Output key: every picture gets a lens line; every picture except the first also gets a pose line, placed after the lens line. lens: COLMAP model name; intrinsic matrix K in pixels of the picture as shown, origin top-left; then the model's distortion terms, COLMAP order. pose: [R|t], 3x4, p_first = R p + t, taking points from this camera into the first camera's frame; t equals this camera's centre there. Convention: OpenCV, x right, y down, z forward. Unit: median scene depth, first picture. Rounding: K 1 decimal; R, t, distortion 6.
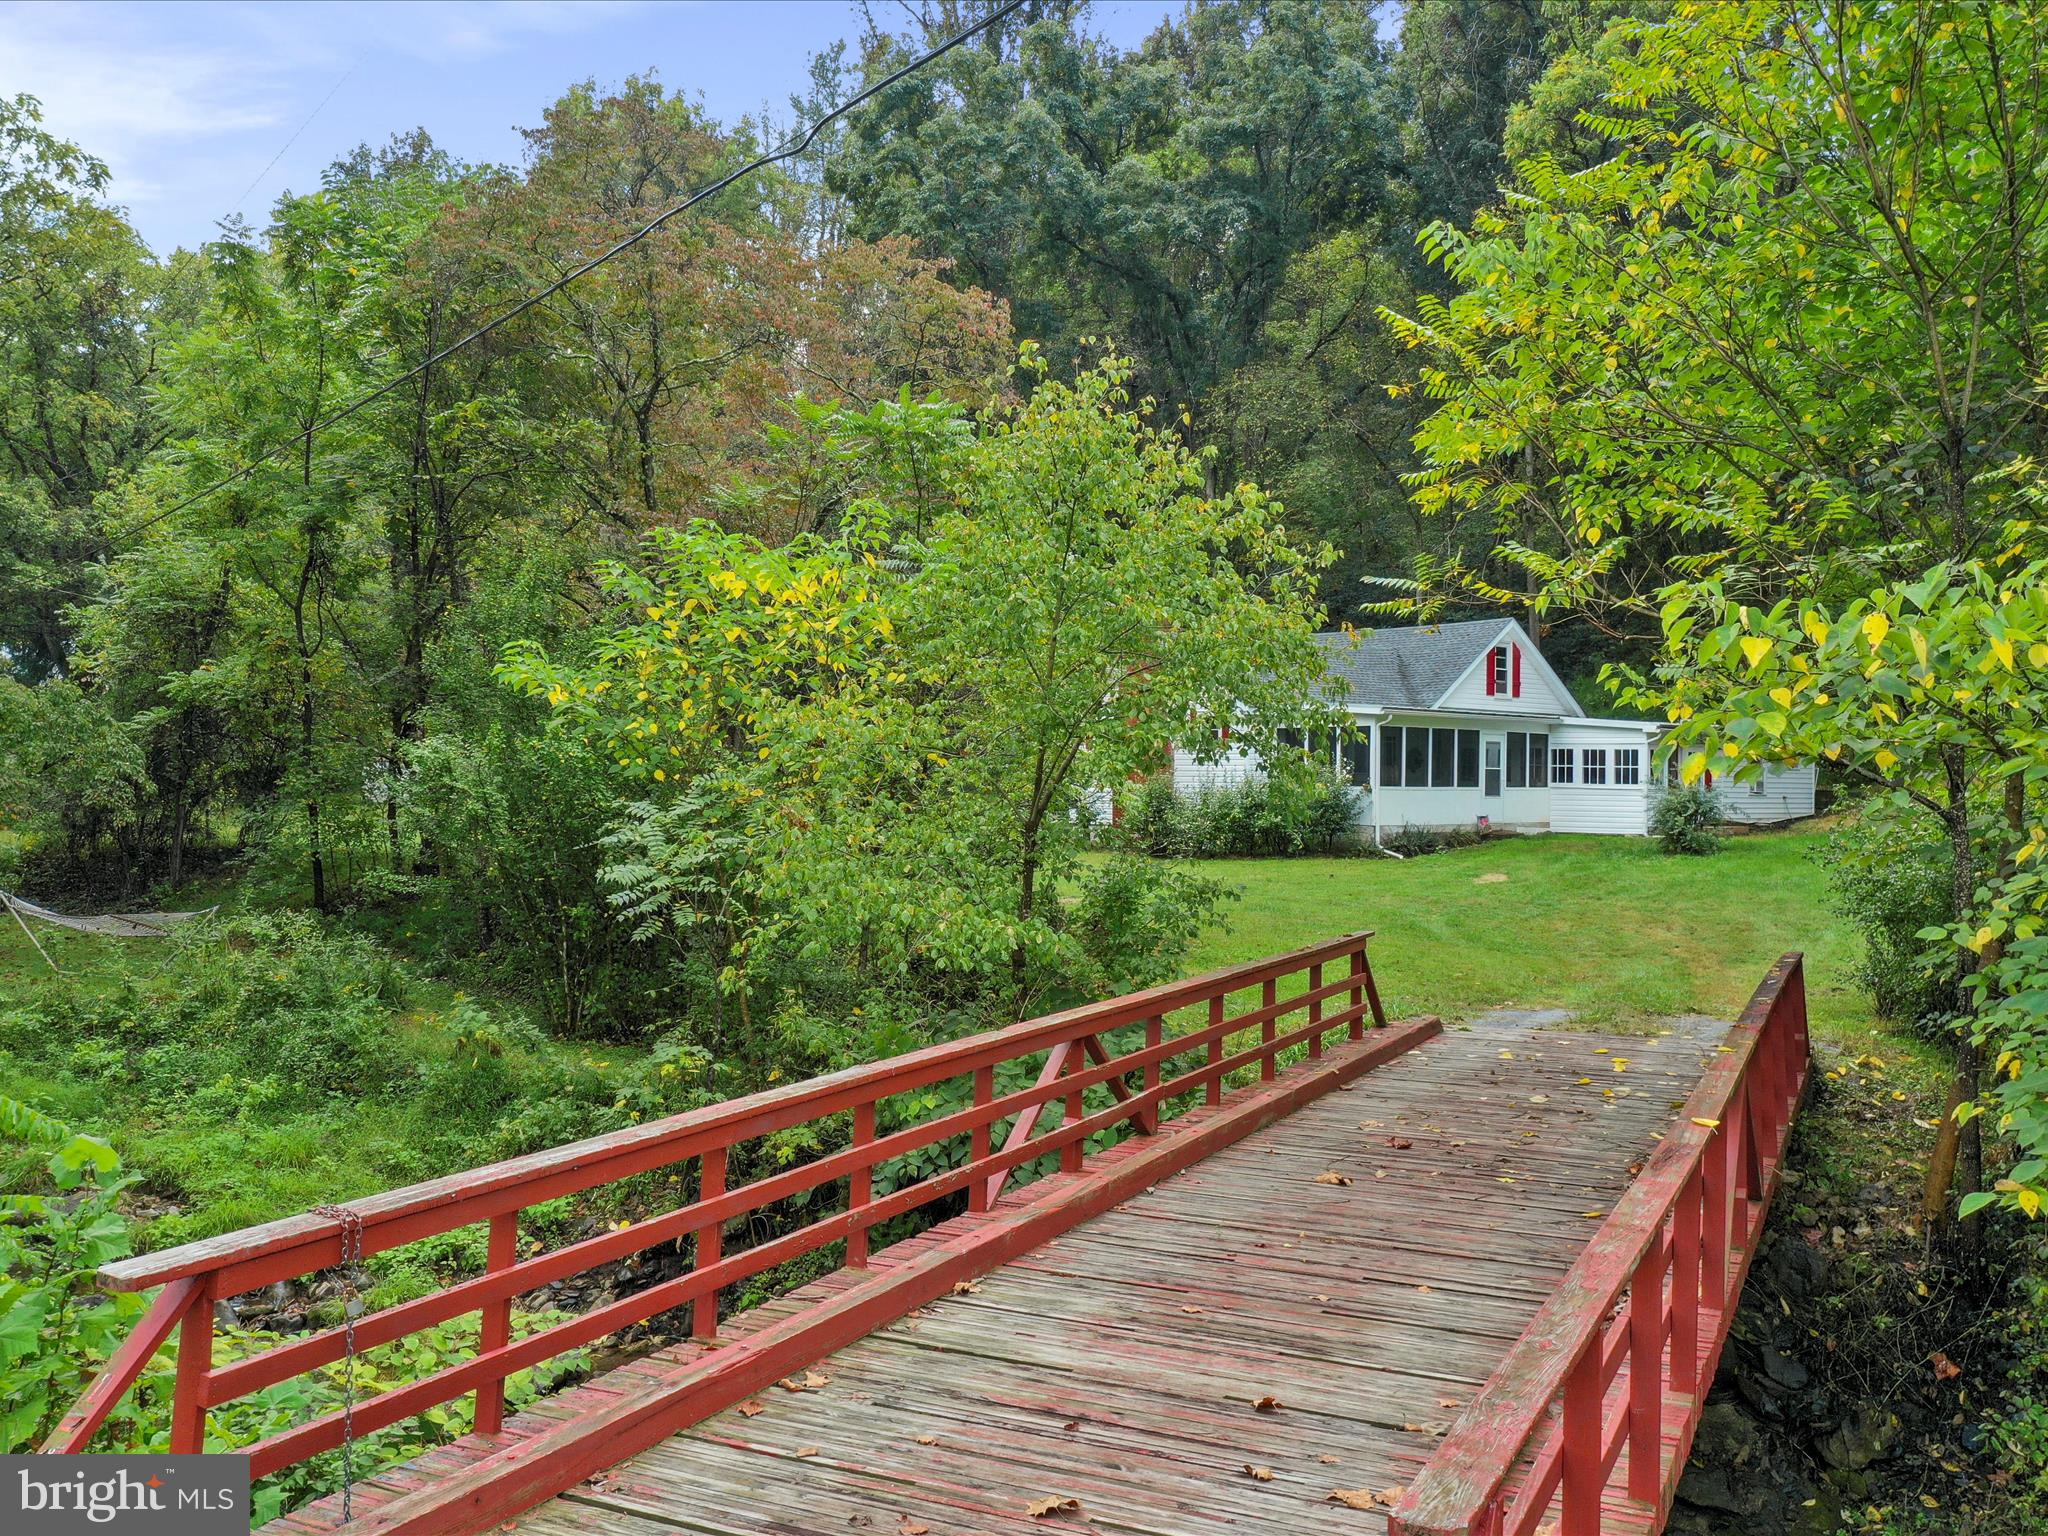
lens RADIAL K [[1821.9, 0, 1018.4], [0, 1821.9, 755.8], [0, 0, 1]] dist [-0.013100, 0.003869]
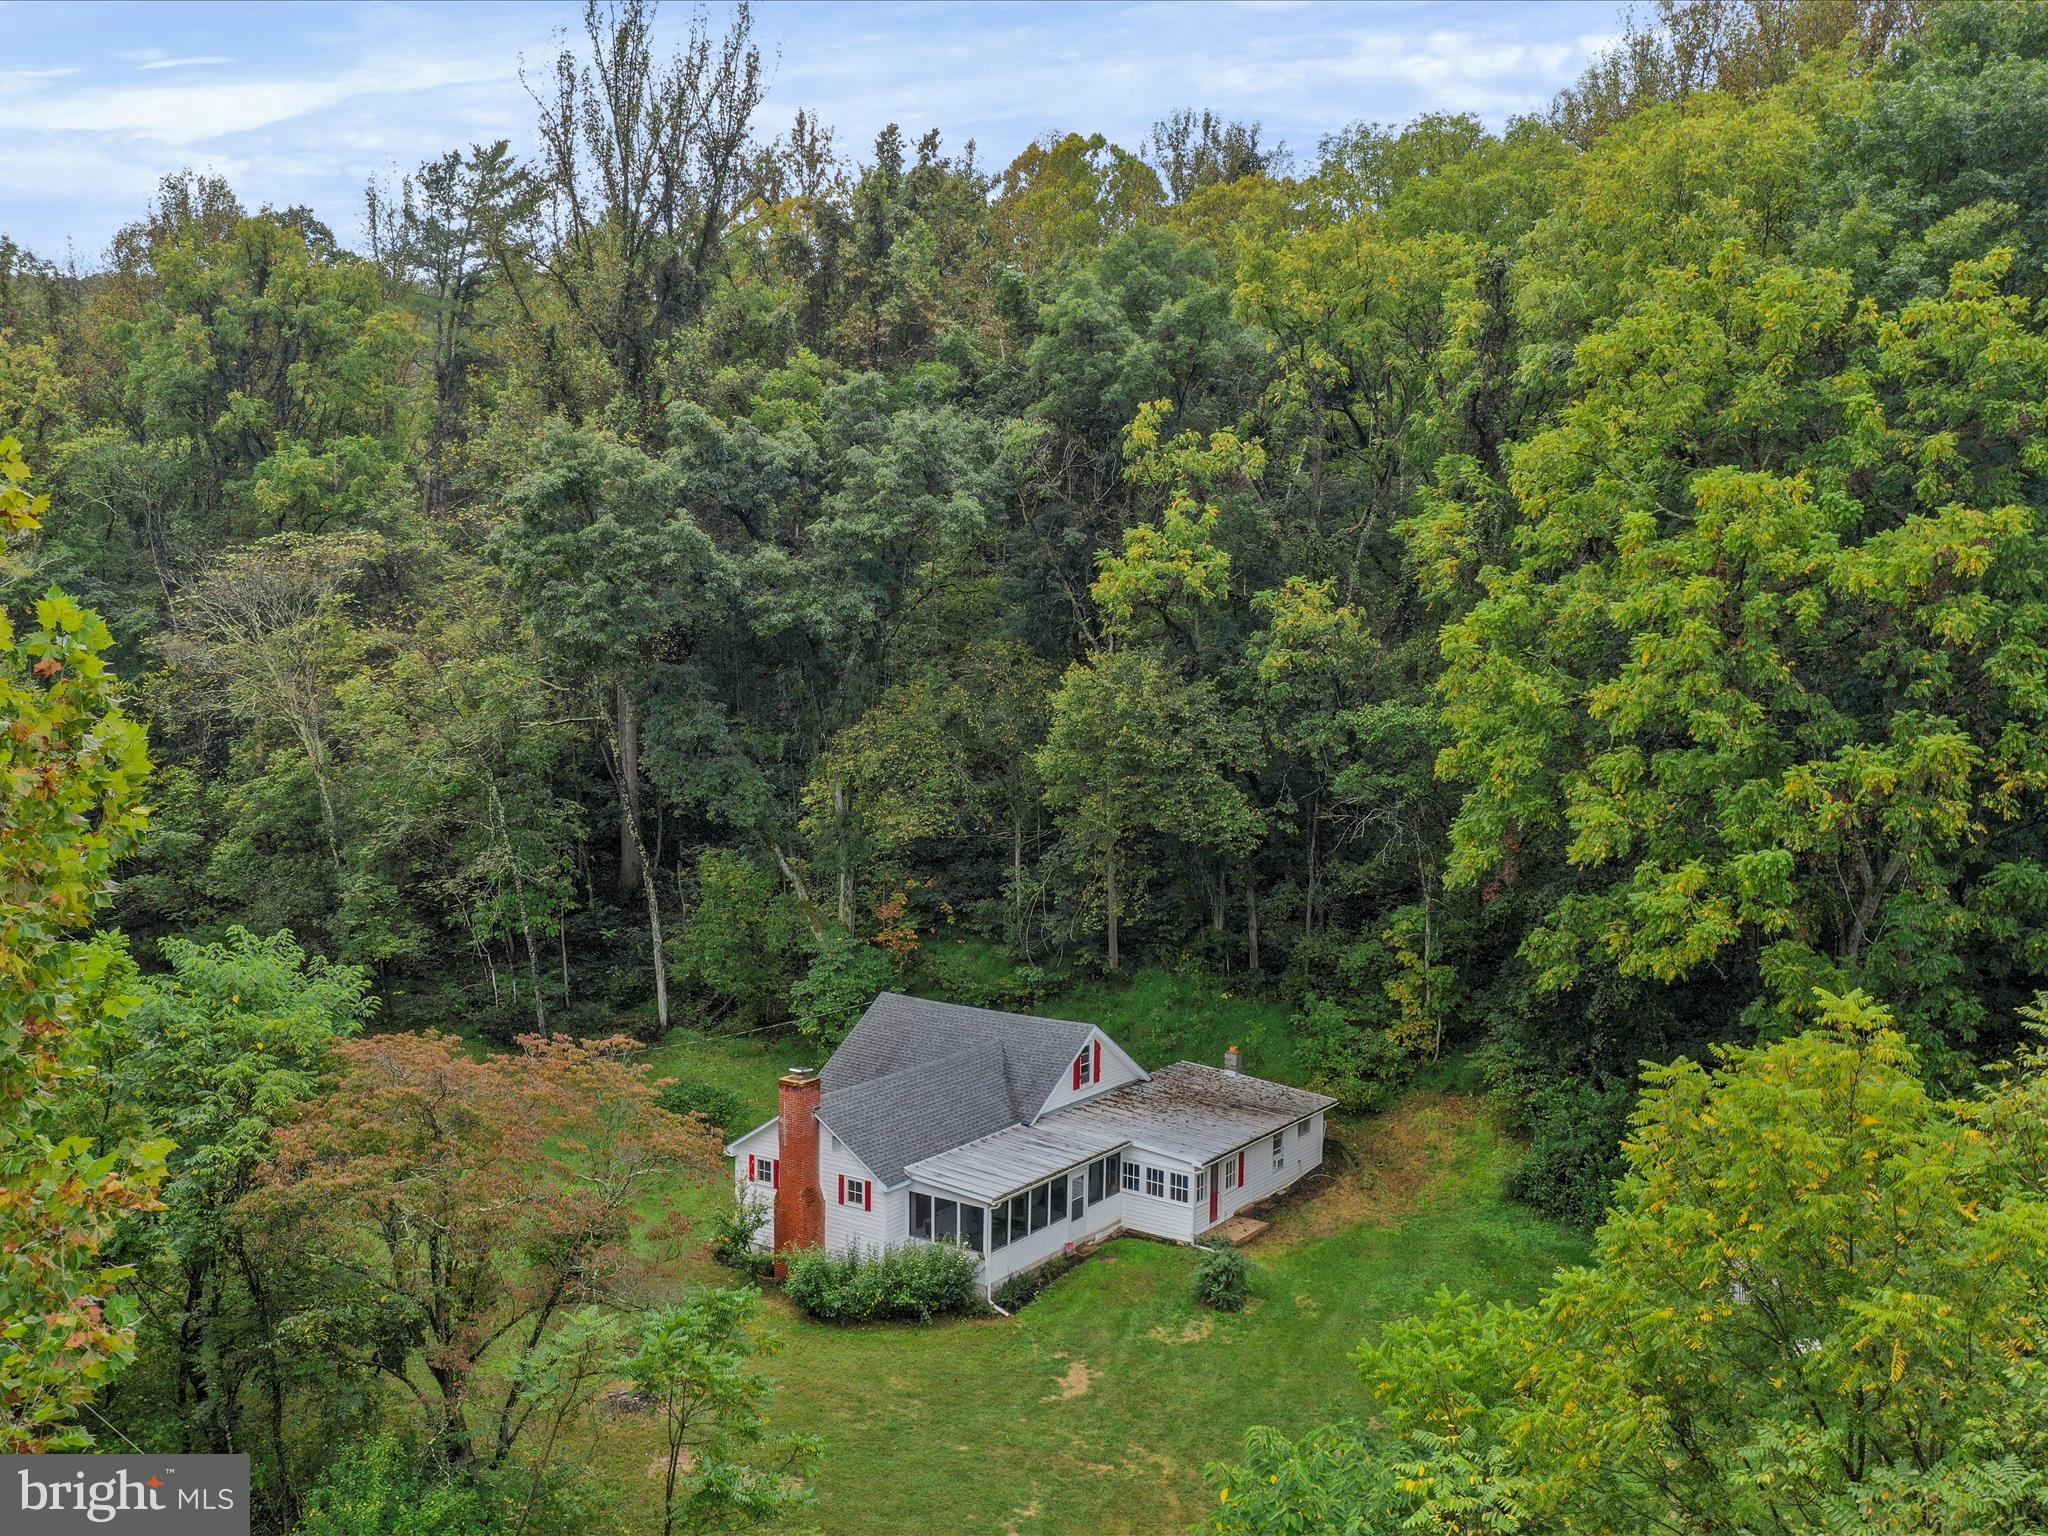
lens RADIAL K [[1821.9, 0, 1018.4], [0, 1821.9, 755.8], [0, 0, 1]] dist [-0.013100, 0.003869]
pose [[0.975328, -0.012667, 0.220399, -0.058004], [-0.006118, 0.996418, 0.084342, -0.436652], [-0.220678, -0.083609, 0.971757, -0.206942]]
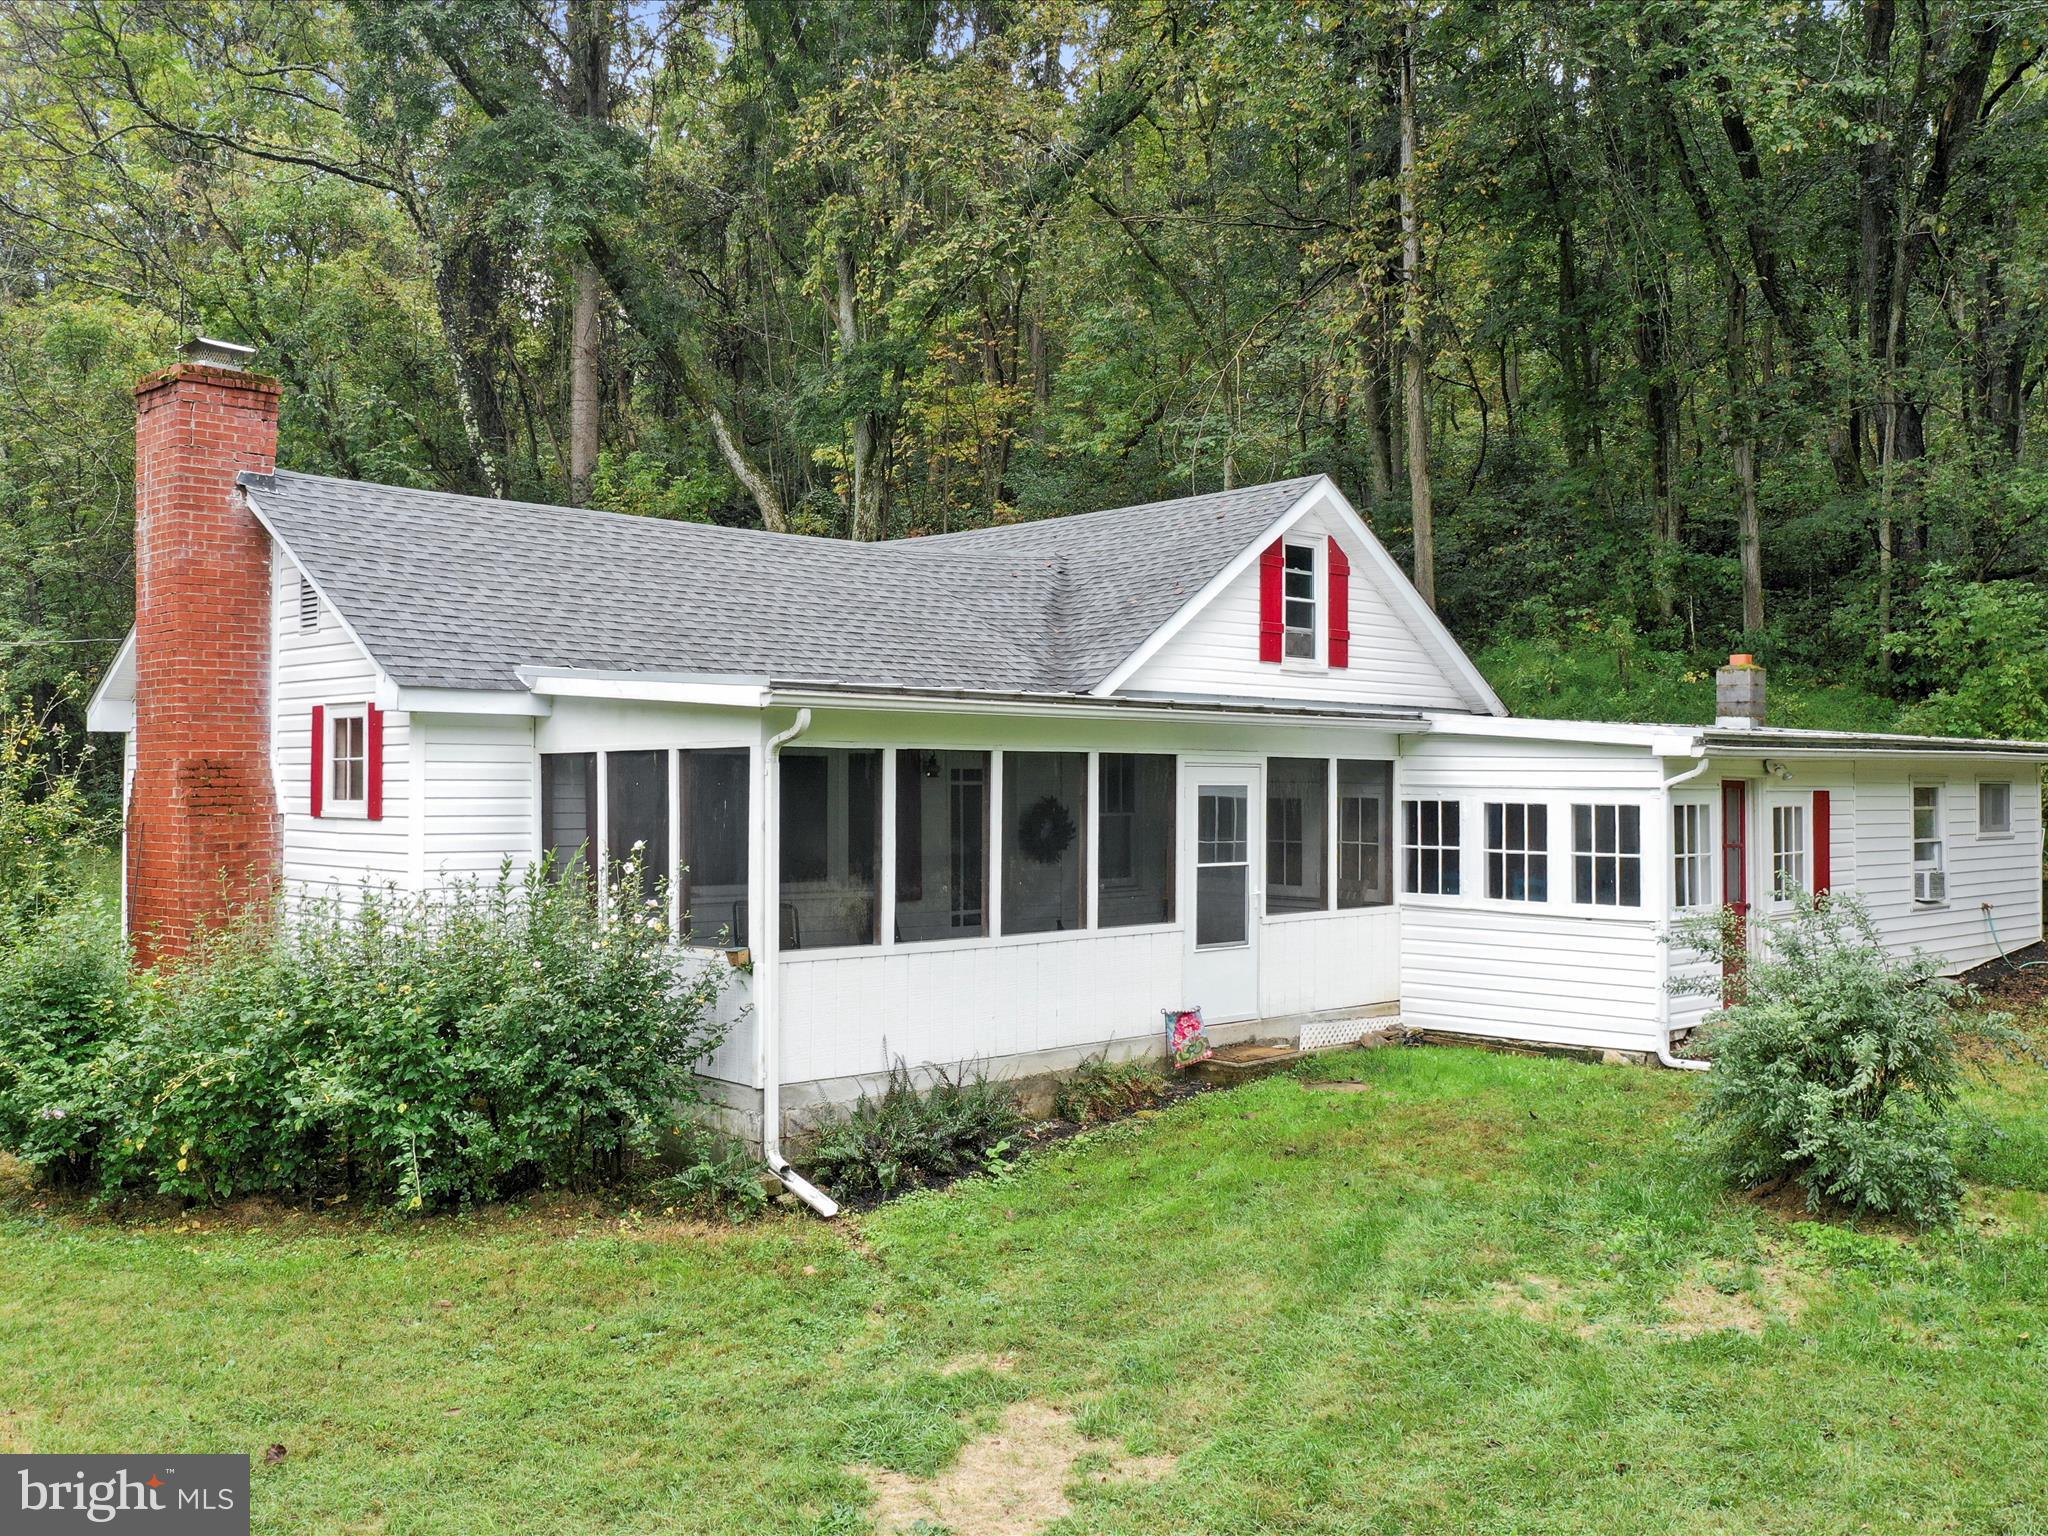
lens RADIAL K [[1901.4, 0, 1018.6], [0, 1901.4, 744.7], [0, 0, 1]] dist [-0.012863, -0.001470]
pose [[0.999433, -0.007446, 0.032825, 0.227020], [0.007729, 0.999934, -0.008515, -0.013844], [-0.032760, 0.008764, 0.999425, 0.692185]]
